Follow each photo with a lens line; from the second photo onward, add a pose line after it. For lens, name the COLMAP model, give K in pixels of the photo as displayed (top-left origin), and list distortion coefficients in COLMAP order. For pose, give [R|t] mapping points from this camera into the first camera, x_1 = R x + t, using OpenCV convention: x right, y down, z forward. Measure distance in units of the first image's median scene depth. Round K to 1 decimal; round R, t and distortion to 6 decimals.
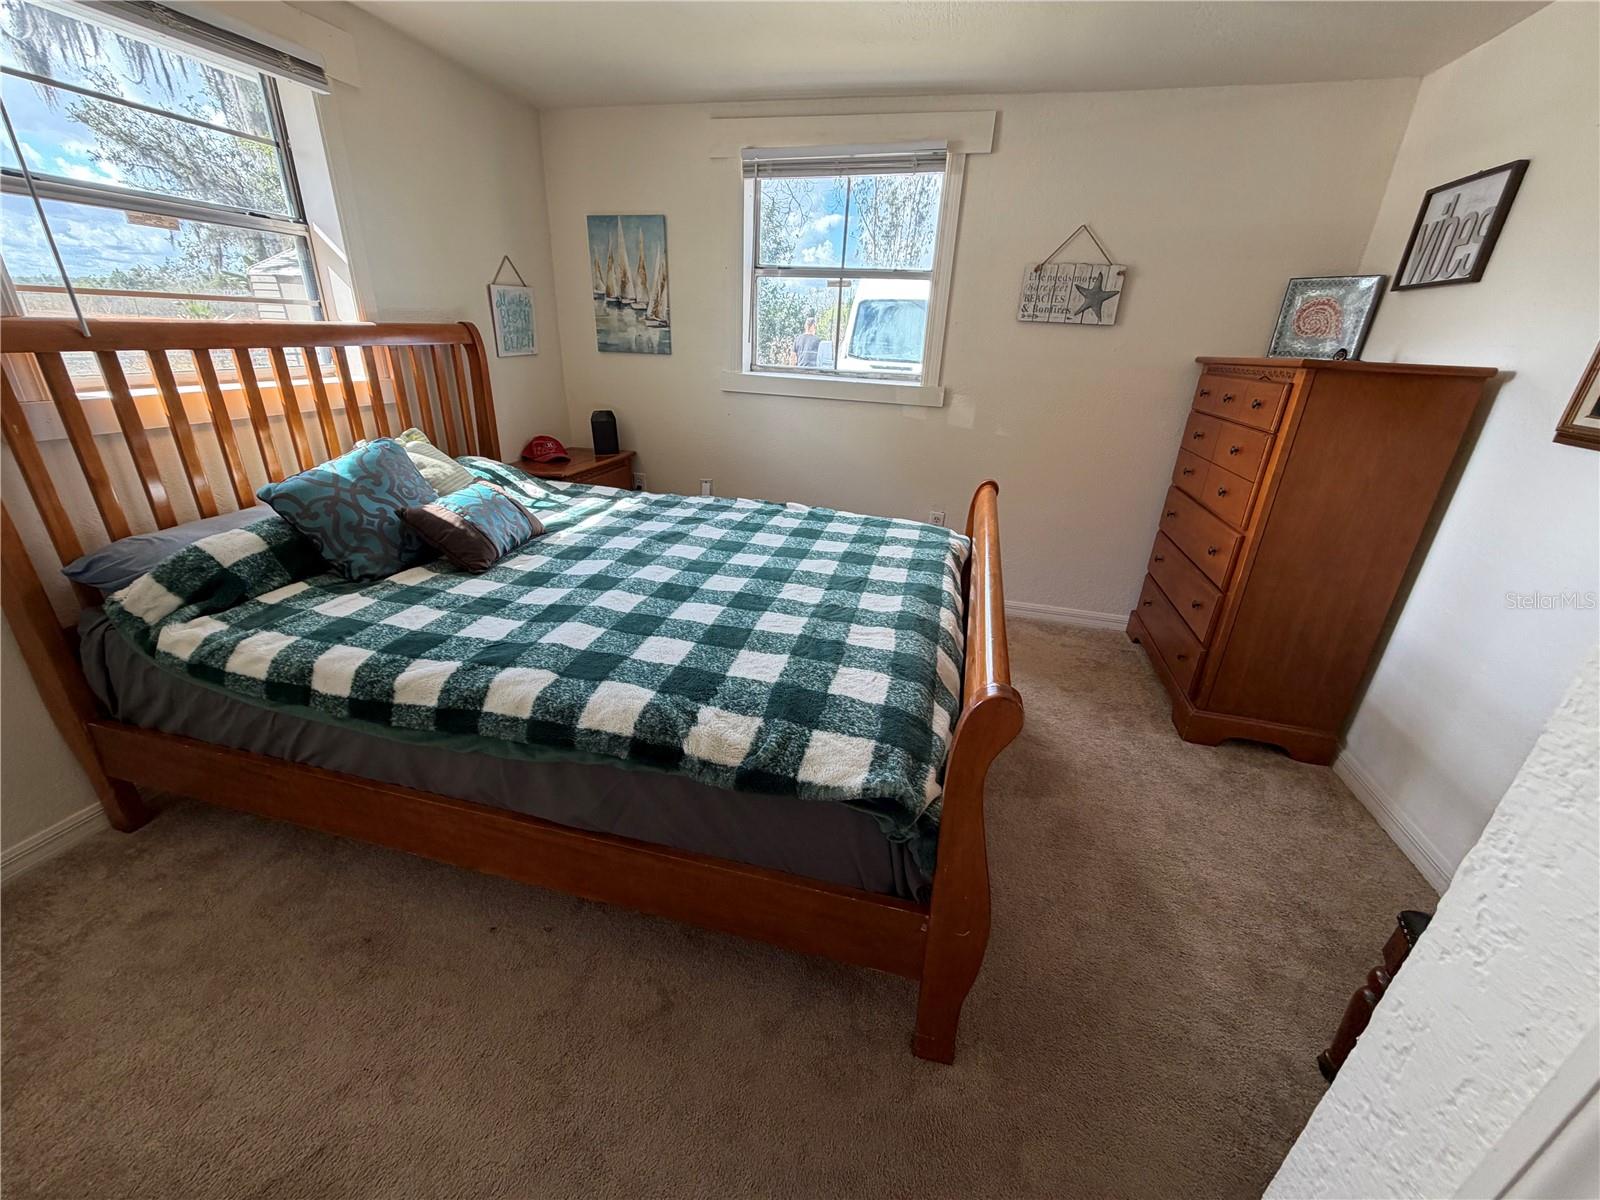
lens RADIAL K [[637.4, 0, 793.5], [0, 637.4, 598.6], [0, 0, 1]] dist [0.000599, -0.000256]
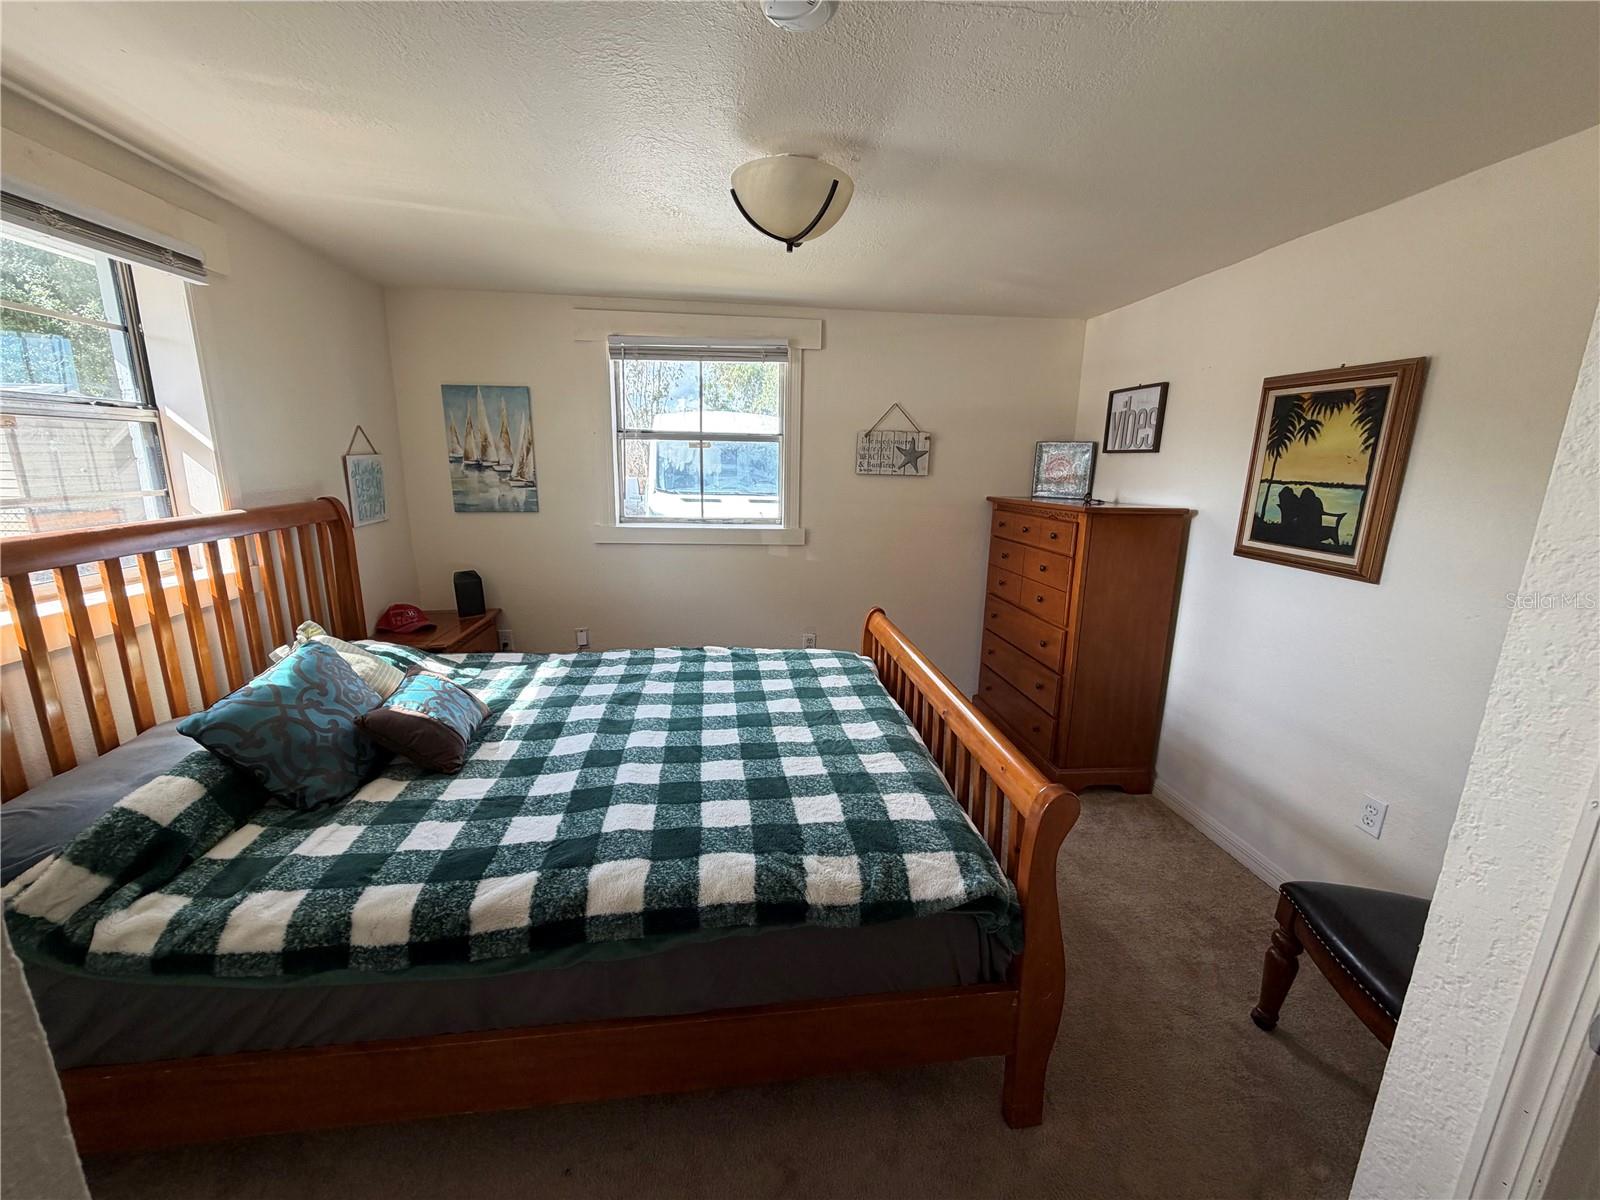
lens RADIAL K [[637.4, 0, 792.9], [0, 637.4, 598.7], [0, 0, 1]] dist [0.000599, -0.000256]
pose [[0.932174, -0.101120, 0.347600, -0.306336], [0.158321, 0.977376, -0.140251, -0.073203], [-0.325553, 0.185771, 0.927094, -0.070167]]
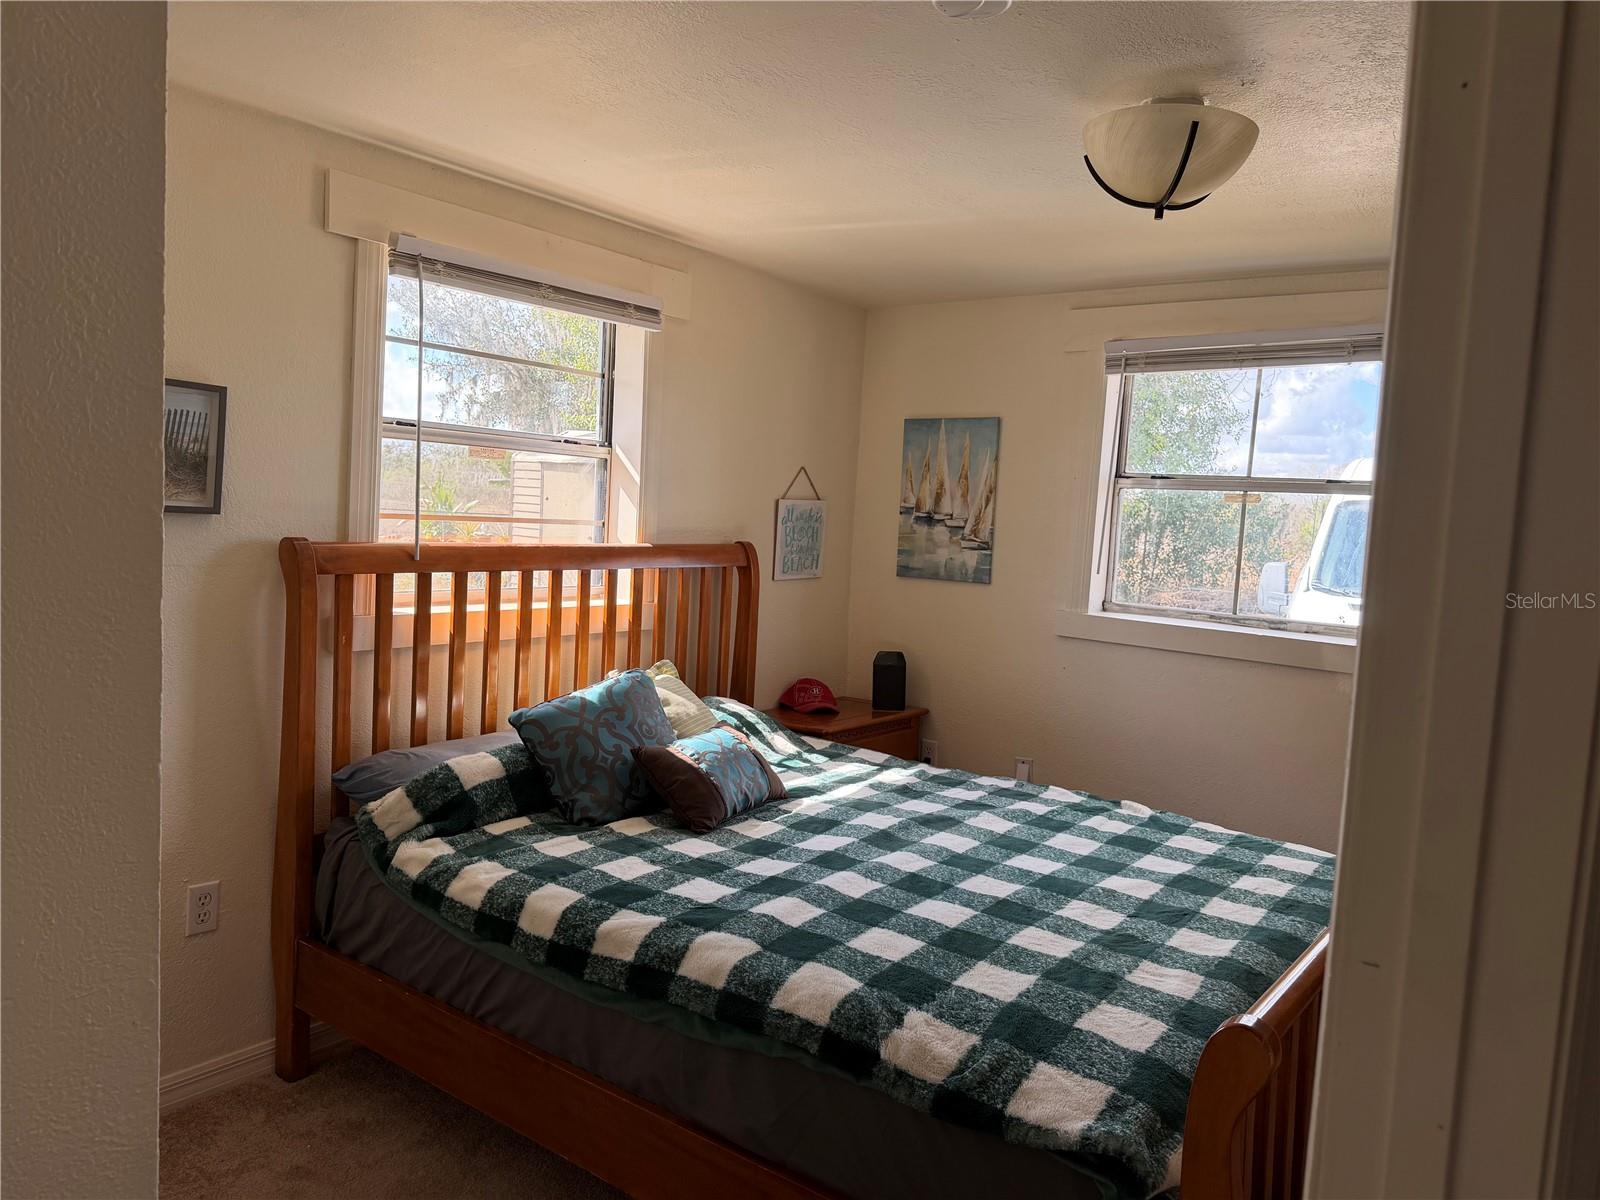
lens RADIAL K [[1106.3, 0, 809.4], [0, 1106.3, 589.9], [0, 0, 1]] dist [0.077654, -0.034633]
pose [[0.926389, 0.040764, -0.374355, 0.155121], [-0.164137, 0.938428, -0.303992, 0.074320], [0.338914, 0.343061, 0.876040, -0.307457]]
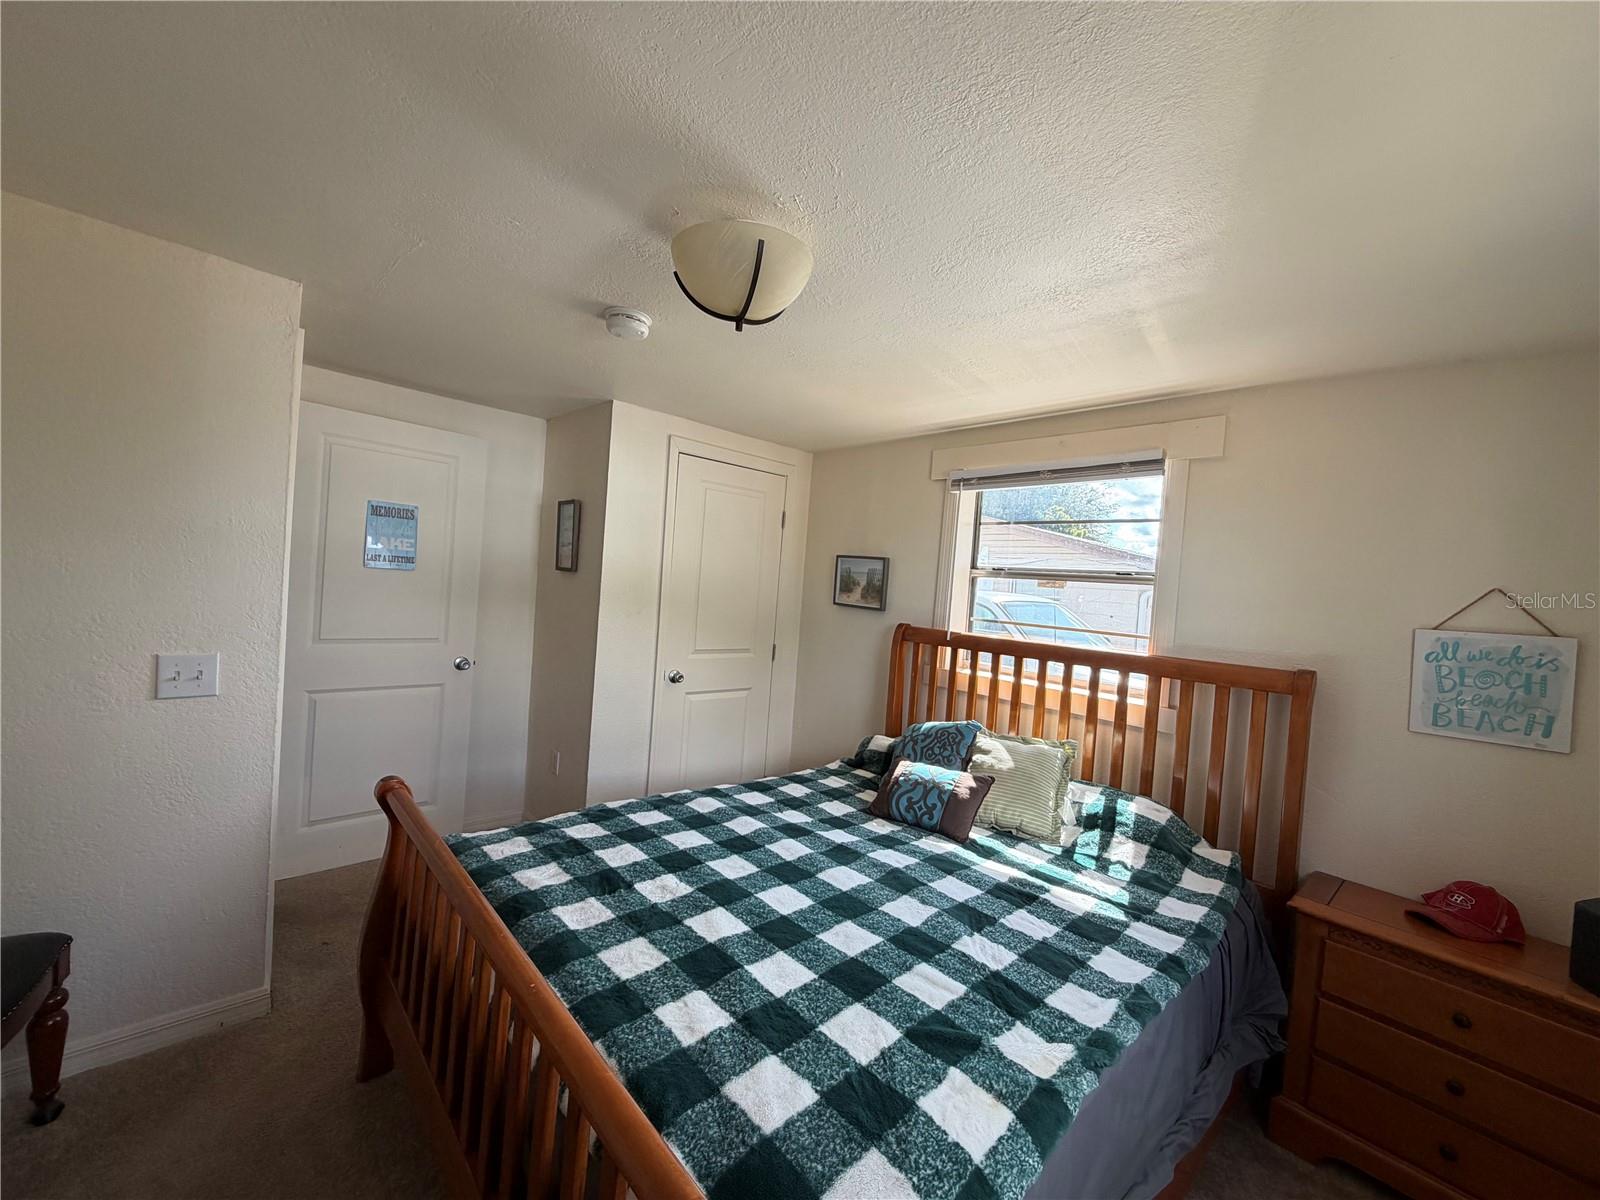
lens RADIAL K [[637.4, 0, 794.3], [0, 637.4, 595.1], [0, 0, 1]] dist [0.000599, -0.000256]
pose [[-0.532606, -0.065110, -0.843855, 0.626659], [-0.416006, 0.888423, 0.194017, -0.560493], [0.737068, 0.454384, -0.500266, 1.226558]]
